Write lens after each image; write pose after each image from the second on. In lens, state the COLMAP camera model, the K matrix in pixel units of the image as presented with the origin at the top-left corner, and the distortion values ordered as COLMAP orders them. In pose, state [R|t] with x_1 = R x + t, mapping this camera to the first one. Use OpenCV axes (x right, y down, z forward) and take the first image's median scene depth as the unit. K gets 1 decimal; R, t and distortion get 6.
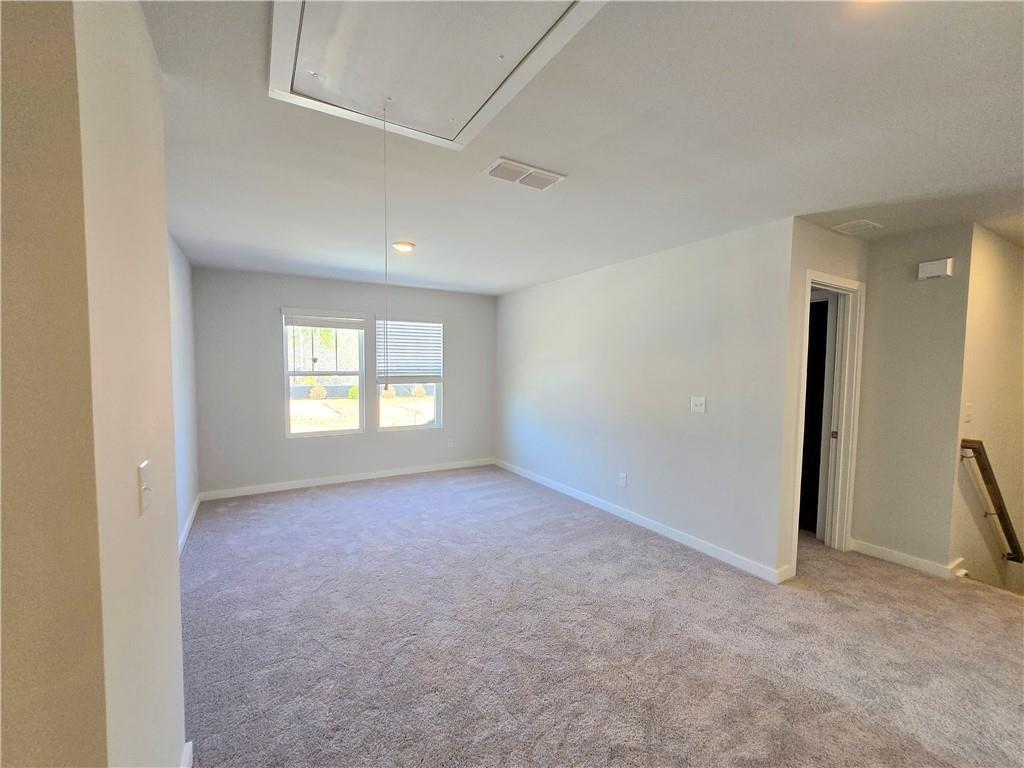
lens RADIAL K [[431.1, 0, 509.8], [0, 431.1, 390.3], [0, 0, 1]] dist [0.002538, 0.000269]
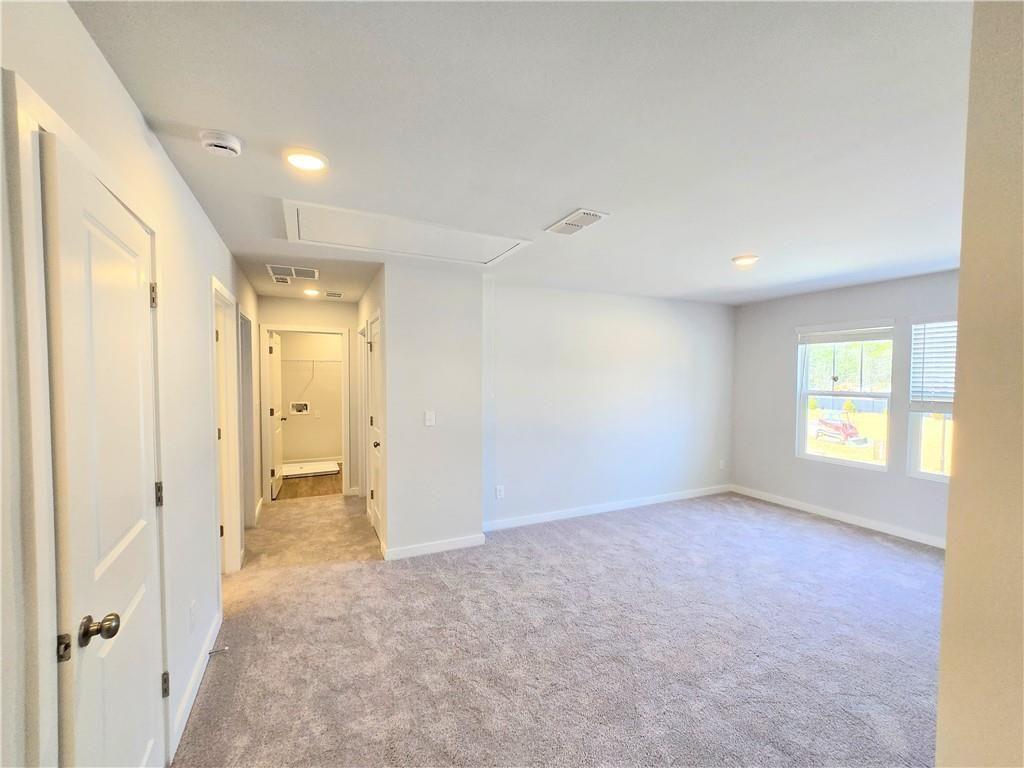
lens RADIAL K [[431.1, 0, 509.8], [0, 431.1, 390.3], [0, 0, 1]] dist [0.002538, 0.000269]
pose [[-0.101888, 0.025278, -0.994475, 0.553661], [-0.064100, 0.997433, 0.031921, -0.032899], [0.992729, 0.066998, -0.100006, 0.437197]]
